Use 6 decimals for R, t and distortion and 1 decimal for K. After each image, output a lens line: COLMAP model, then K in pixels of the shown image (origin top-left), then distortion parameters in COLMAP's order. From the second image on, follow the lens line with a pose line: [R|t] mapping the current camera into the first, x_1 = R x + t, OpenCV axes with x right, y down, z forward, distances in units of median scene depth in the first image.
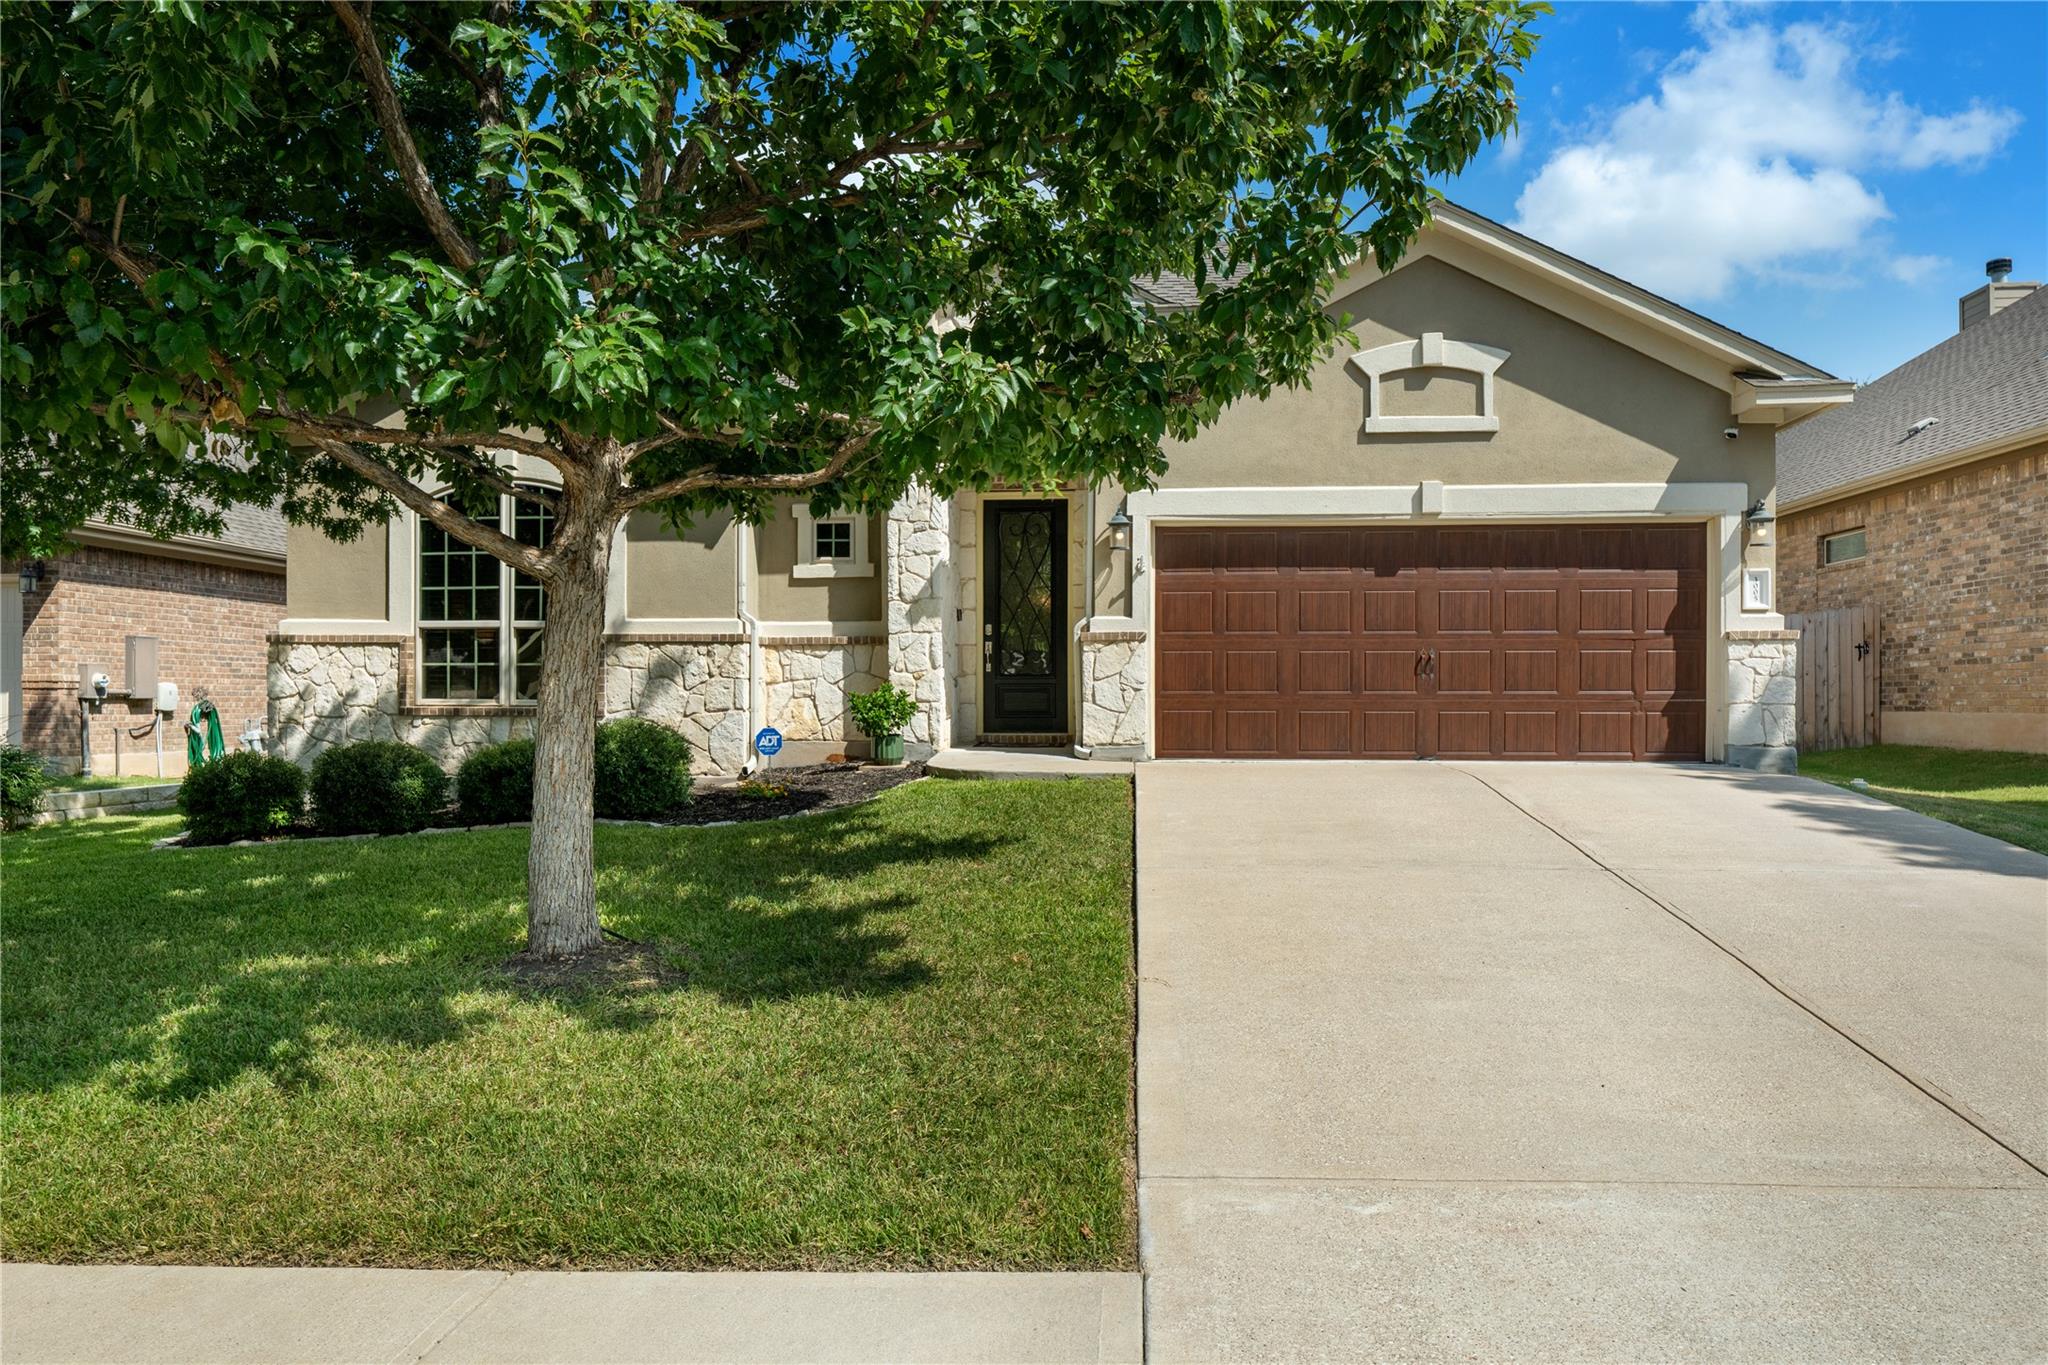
lens RADIAL K [[1314.5, 0, 1024.0], [0, 1314.5, 682.5], [0, 0, 1]] dist [-0.000970, -0.000302]
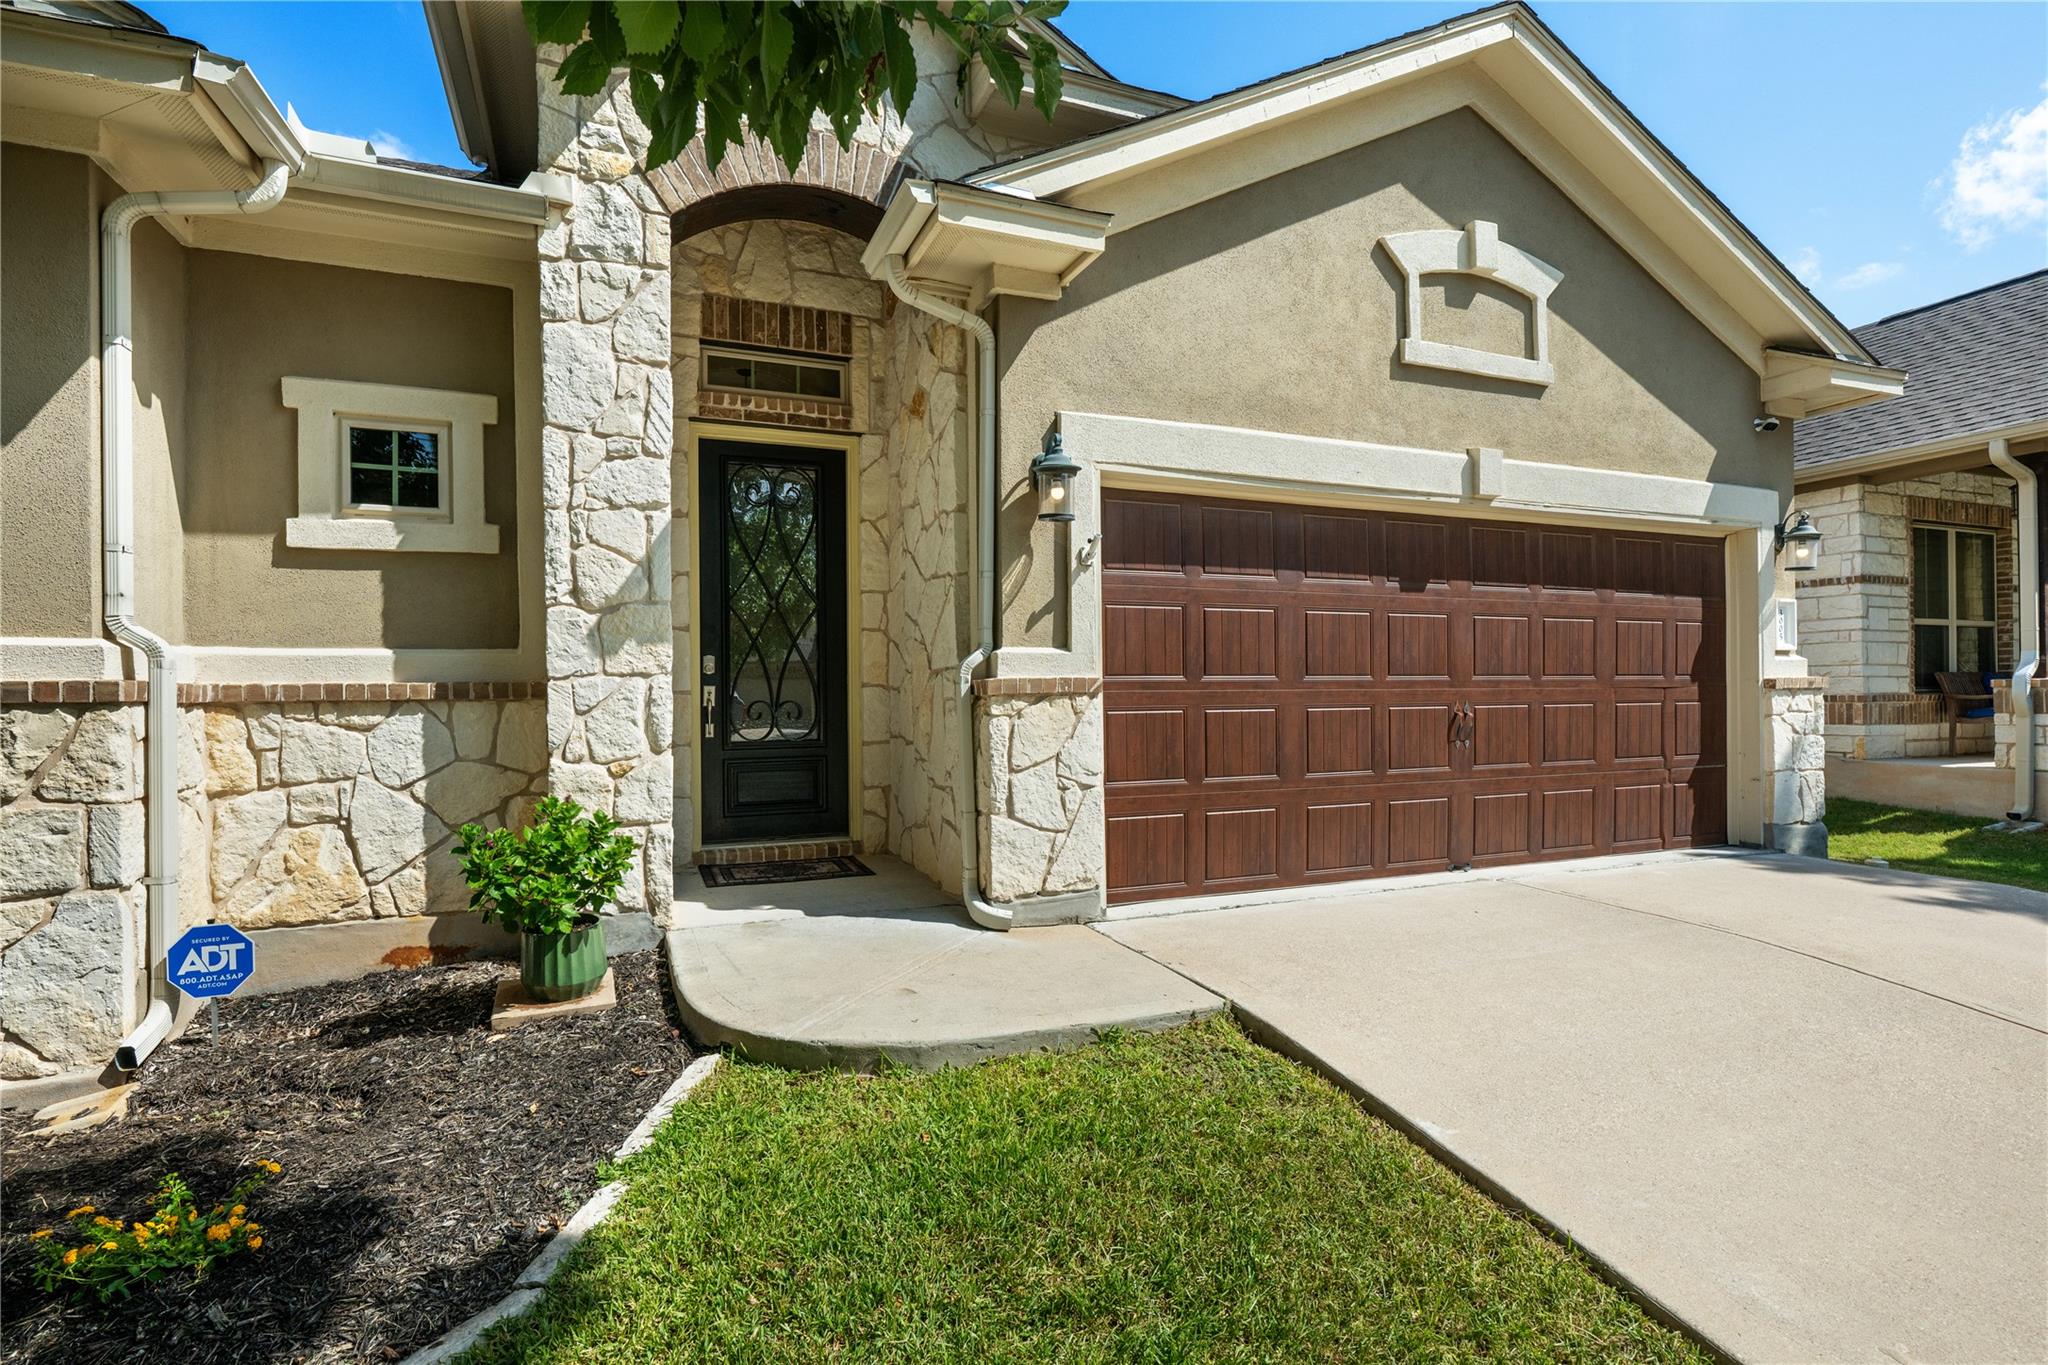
lens RADIAL K [[977.5, 0, 1027.1], [0, 977.5, 691.7], [0, 0, 1]] dist [-0.002348, -0.001042]
pose [[0.893159, -0.006871, 0.449688, -0.110909], [0.006049, 0.999976, 0.003264, -0.033957], [-0.449700, -0.000195, 0.893180, 0.652378]]
